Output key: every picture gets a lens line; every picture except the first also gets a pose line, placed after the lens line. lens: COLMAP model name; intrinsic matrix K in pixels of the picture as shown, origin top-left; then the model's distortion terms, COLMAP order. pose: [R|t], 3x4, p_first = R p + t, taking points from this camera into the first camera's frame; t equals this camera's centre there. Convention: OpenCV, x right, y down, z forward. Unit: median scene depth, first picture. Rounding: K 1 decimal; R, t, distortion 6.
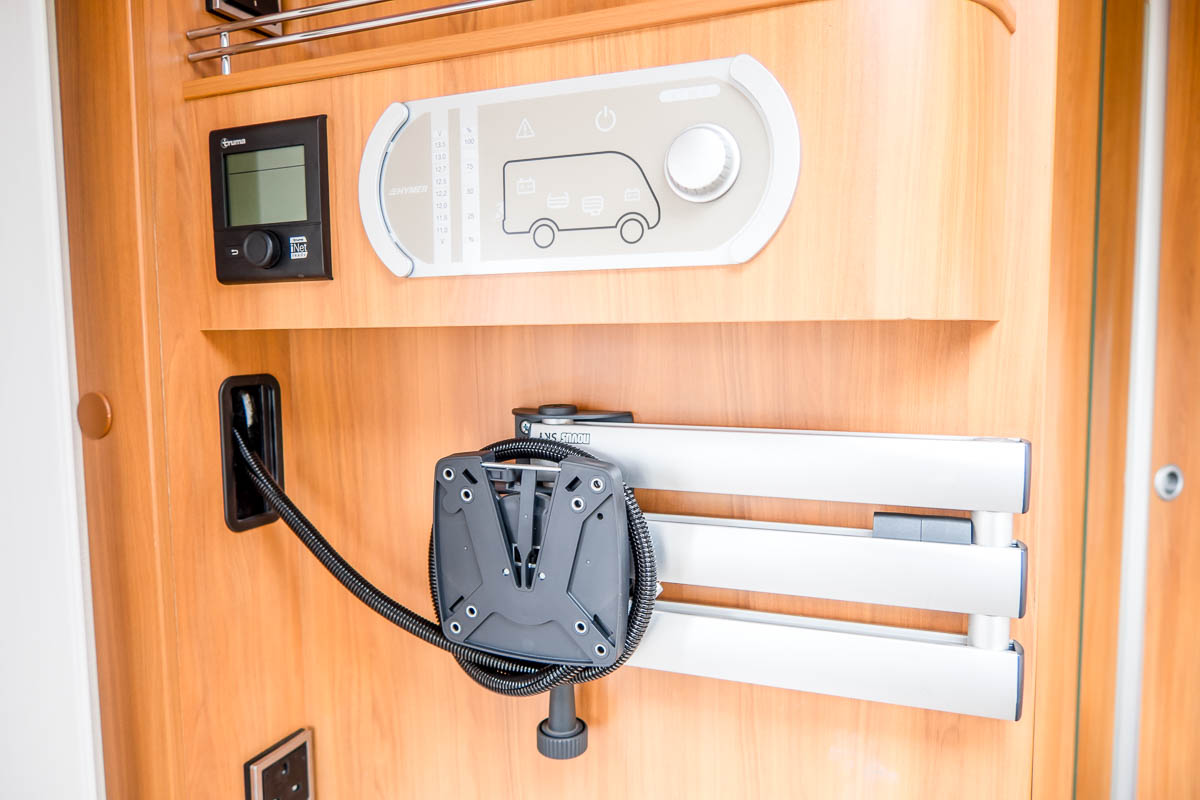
lens RADIAL K [[823.3, 0, 600.0], [0, 823.3, 400.0], [0, 0, 1]] dist [-0.005696, 0.005301]
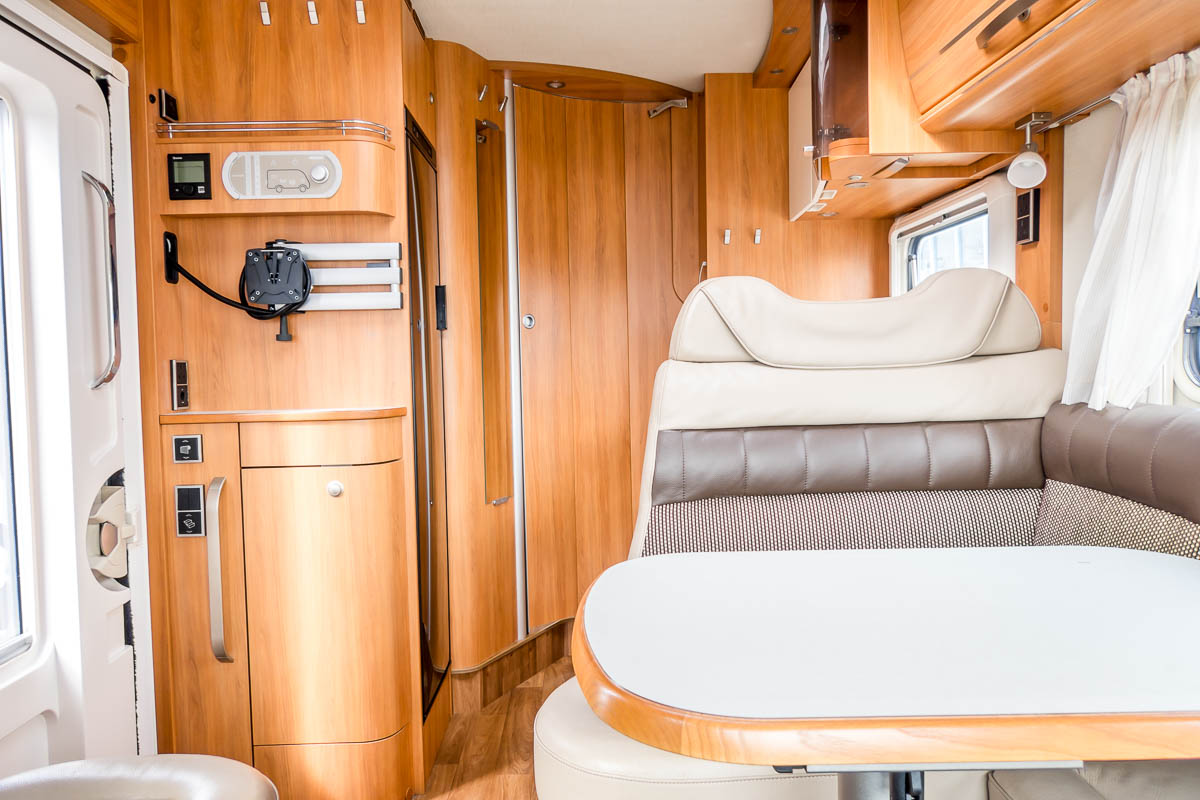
lens RADIAL K [[823.3, 0, 600.0], [0, 823.3, 400.0], [0, 0, 1]] dist [-0.005696, 0.005301]
pose [[0.919154, -0.023969, 0.393168, -0.206206], [0.043466, 0.998223, -0.040760, 0.938221], [-0.391492, 0.054555, 0.918563, -2.871223]]
